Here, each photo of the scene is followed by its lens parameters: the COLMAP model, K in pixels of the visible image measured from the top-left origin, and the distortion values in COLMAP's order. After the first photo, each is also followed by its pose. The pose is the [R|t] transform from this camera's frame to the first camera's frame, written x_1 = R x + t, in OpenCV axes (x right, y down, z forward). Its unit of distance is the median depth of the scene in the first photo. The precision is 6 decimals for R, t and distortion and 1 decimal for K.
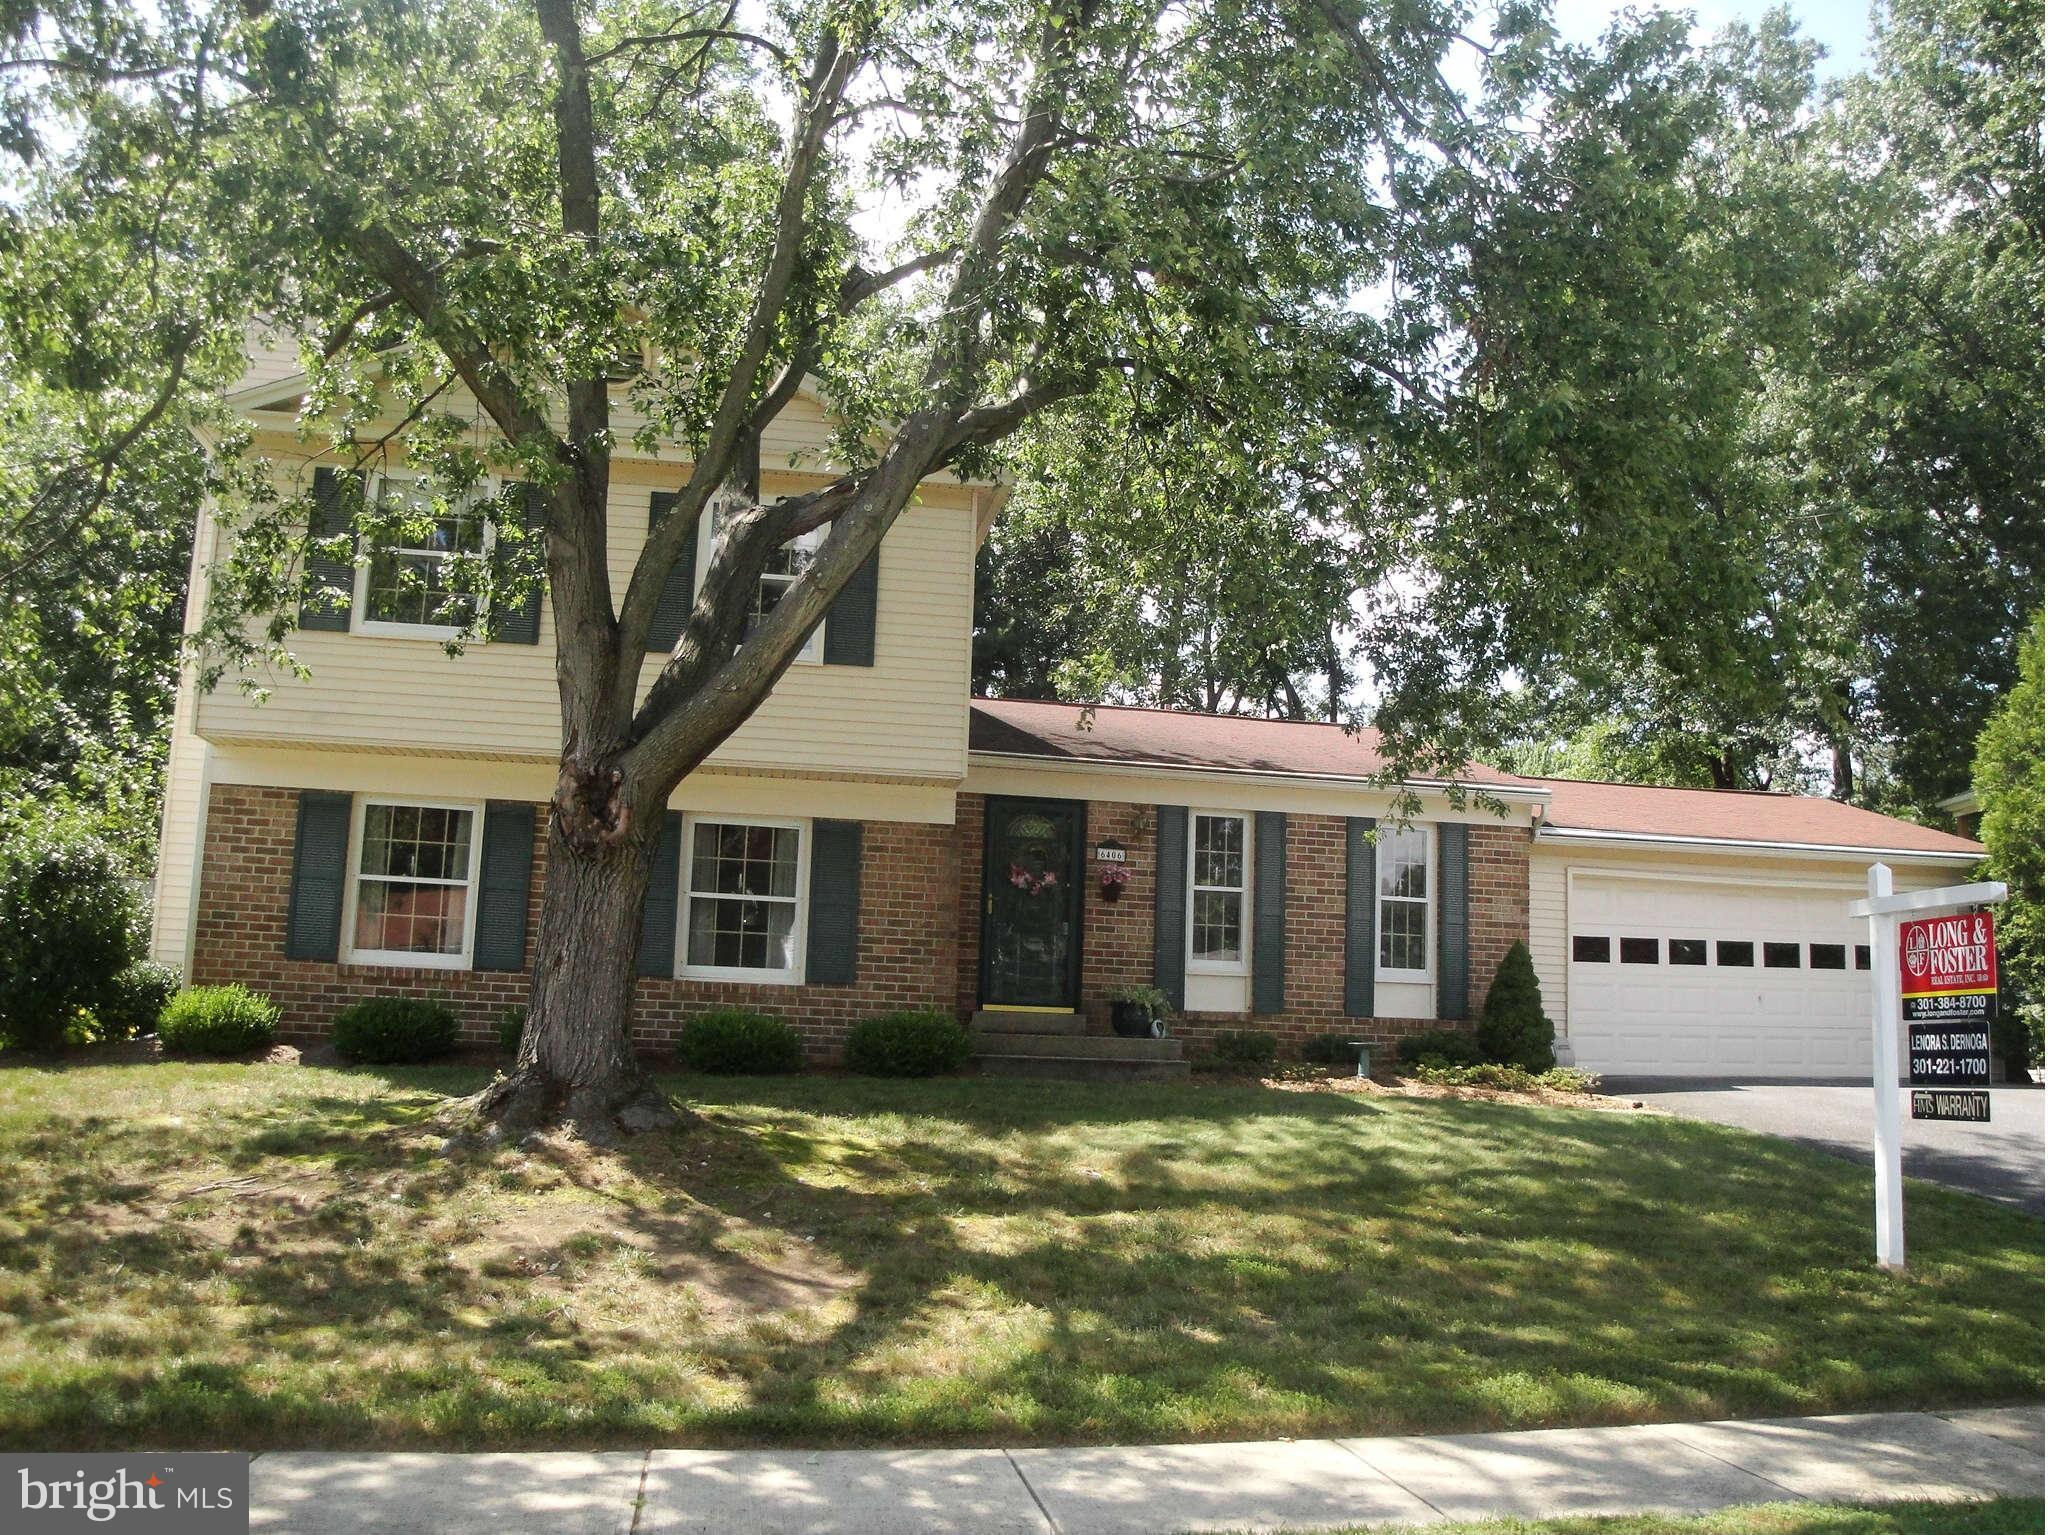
lens RADIAL K [[1696.4, 0, 1021.6], [0, 1696.4, 773.9], [0, 0, 1]] dist [-0.174993, 0.161504]
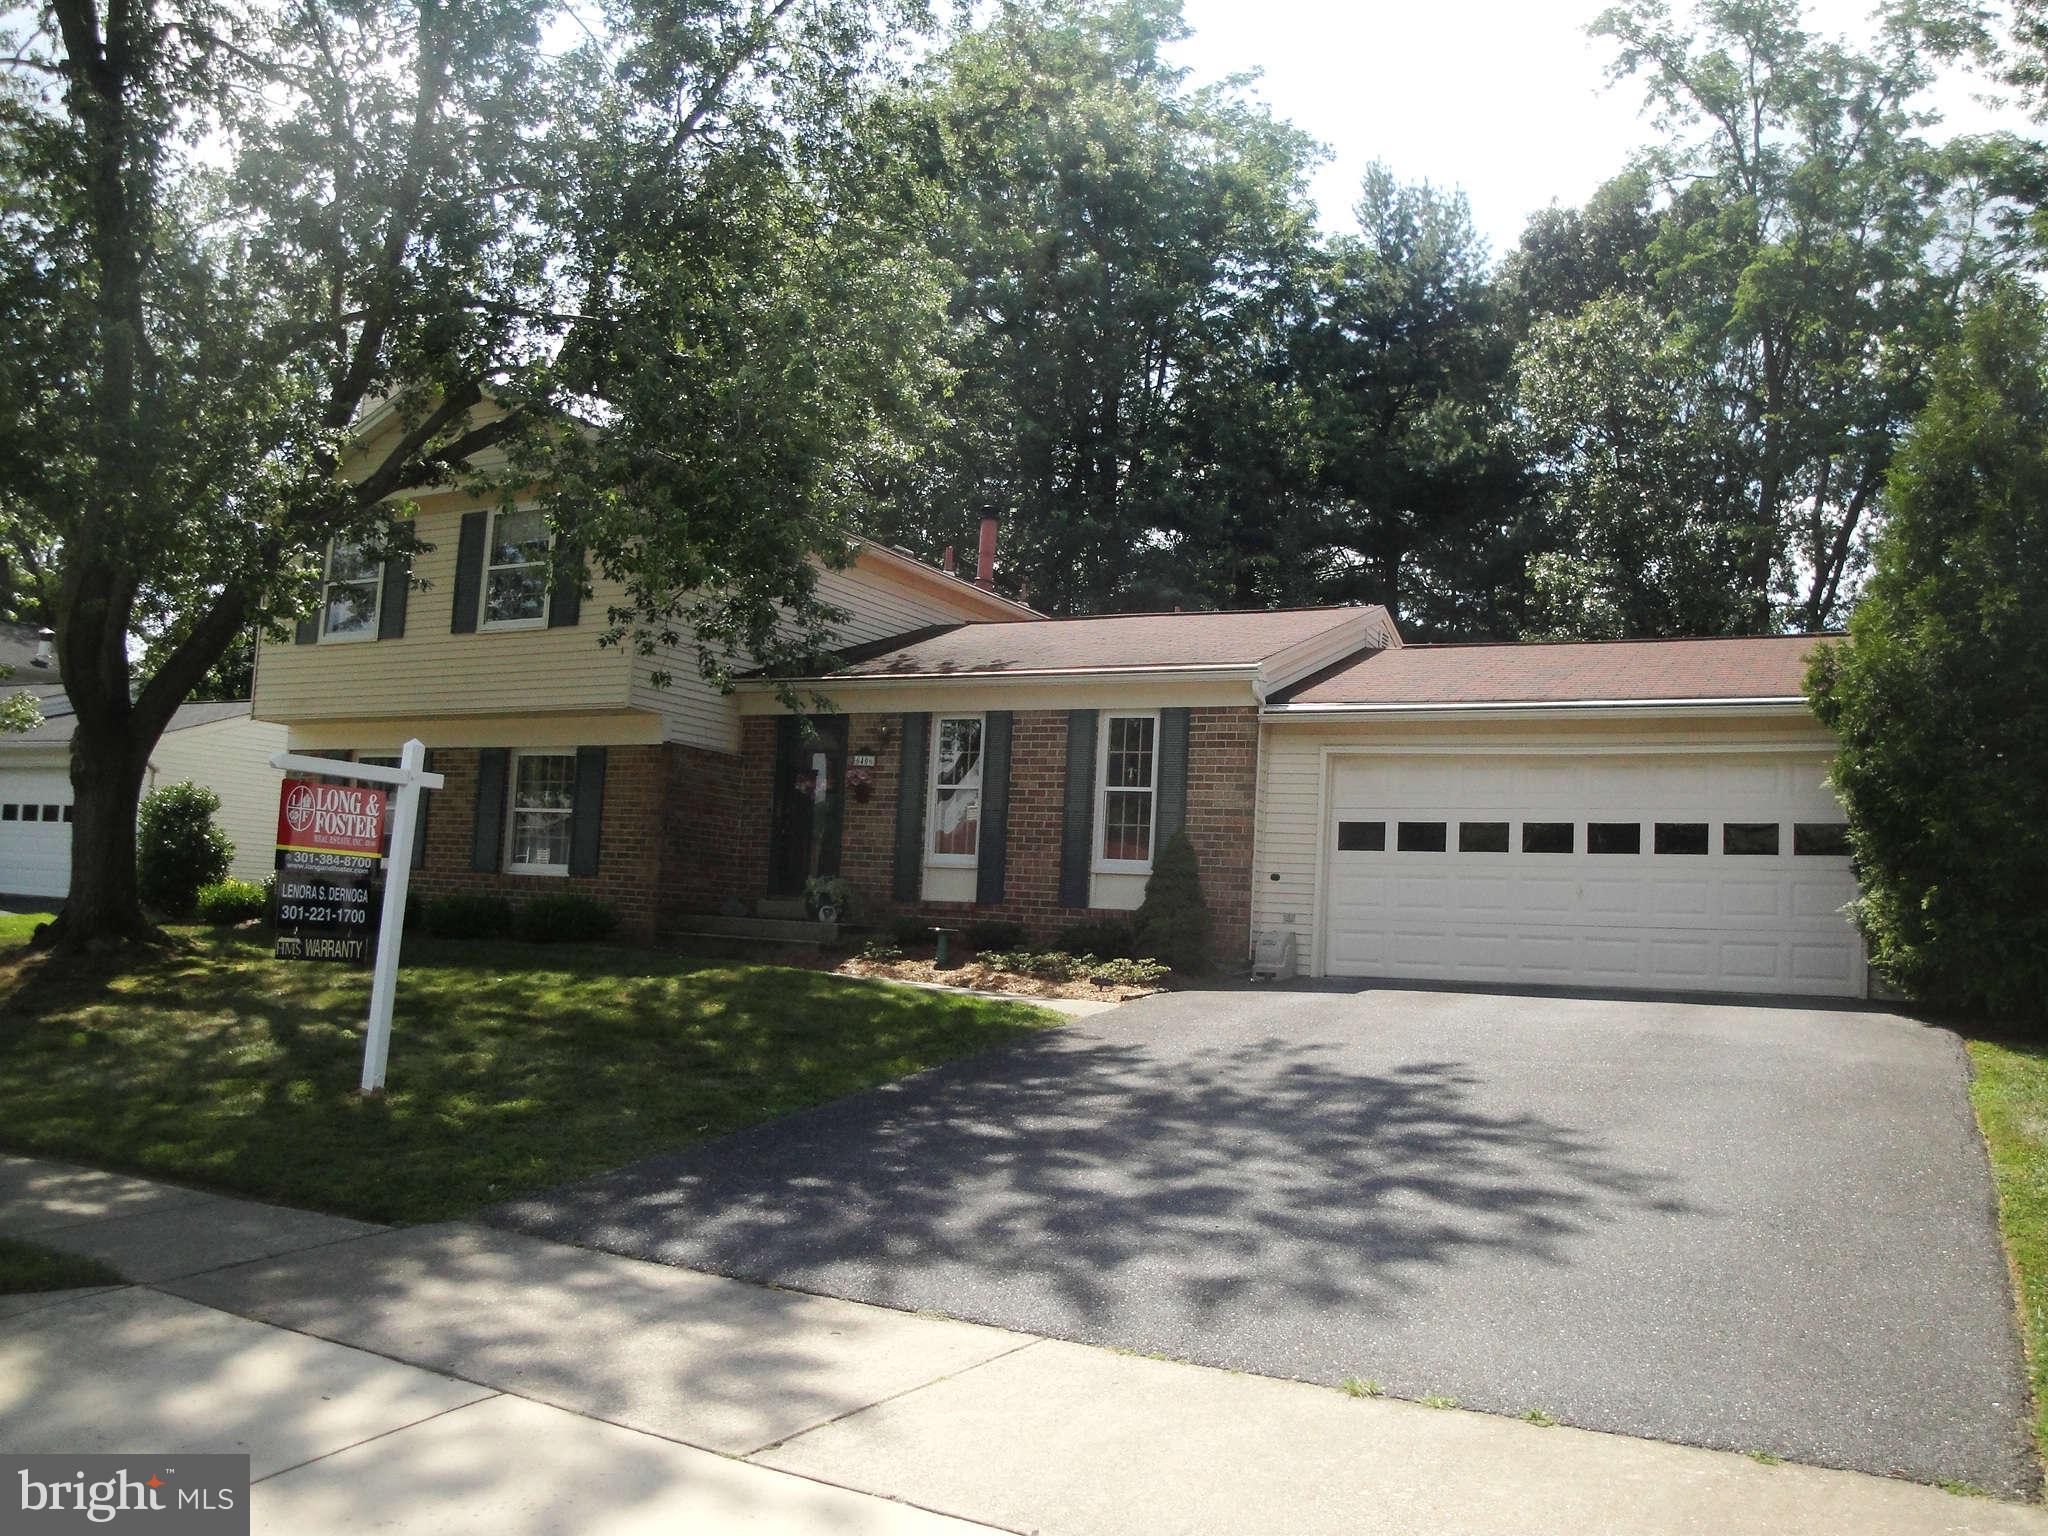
lens RADIAL K [[1696.4, 0, 1021.6], [0, 1696.4, 774.4], [0, 0, 1]] dist [-0.174993, 0.161504]
pose [[0.773885, -0.052084, -0.631181, 0.814824], [0.076848, 0.996971, 0.011954, 0.049933], [0.628646, -0.057756, 0.775544, 0.193058]]
